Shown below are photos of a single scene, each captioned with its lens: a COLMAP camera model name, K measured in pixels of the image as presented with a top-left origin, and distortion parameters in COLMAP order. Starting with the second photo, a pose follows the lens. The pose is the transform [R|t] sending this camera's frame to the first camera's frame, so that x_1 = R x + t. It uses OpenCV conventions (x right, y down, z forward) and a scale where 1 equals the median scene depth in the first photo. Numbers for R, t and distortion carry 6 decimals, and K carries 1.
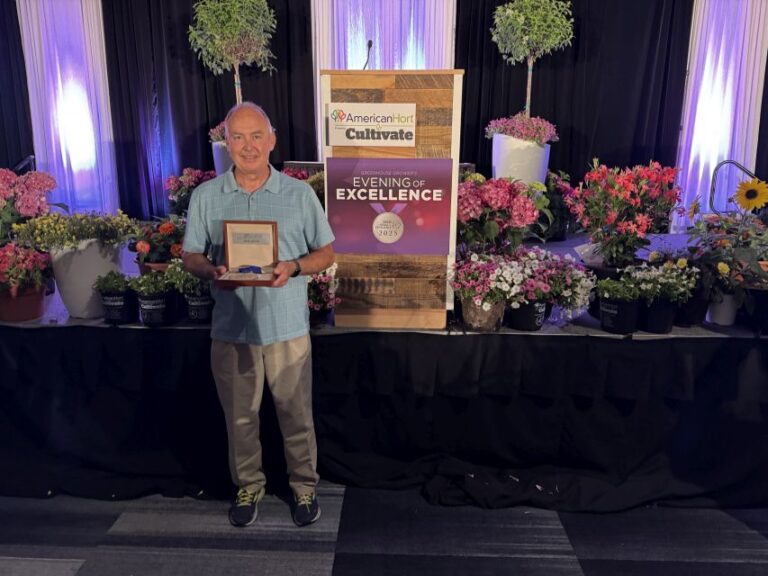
lens RADIAL K [[537.5, 0, 384.0], [0, 537.5, 288.0], [0, 0, 1]] dist [0.064346, -0.072563]
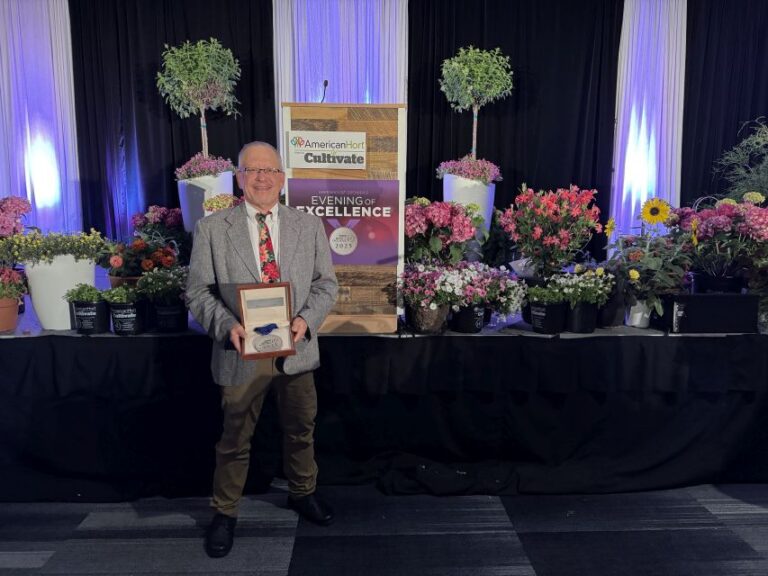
lens RADIAL K [[533.5, 0, 381.2], [0, 533.5, 294.1], [0, 0, 1]] dist [0.103640, -0.127426]
pose [[0.998026, -0.010160, 0.061975, 0.014755], [0.014952, 0.996891, -0.077360, 0.078942], [-0.060996, 0.078134, 0.995075, -0.098373]]
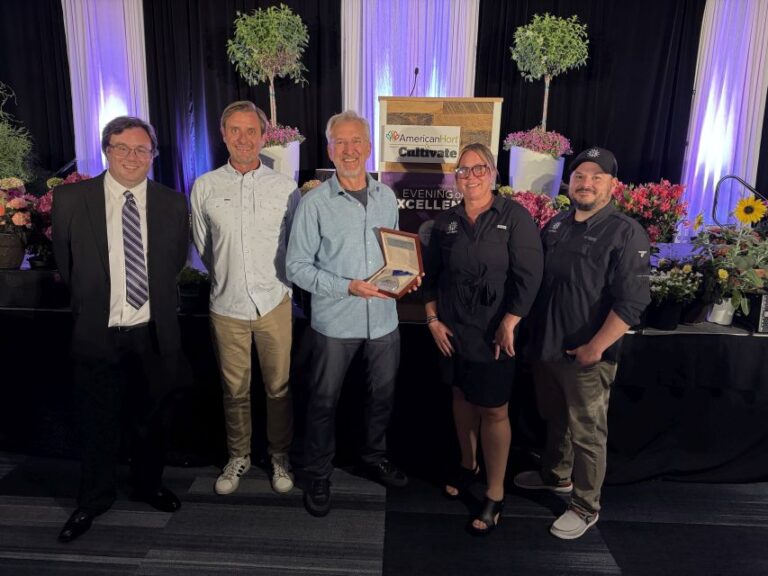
lens RADIAL K [[534.5, 0, 388.5], [0, 534.5, 292.1], [0, 0, 1]] dist [0.061738, -0.066235]
pose [[0.999833, 0.018147, 0.002038, -0.078588], [-0.018151, 0.999833, 0.002040, 0.011675], [-0.002001, -0.002077, 0.999996, -0.131371]]
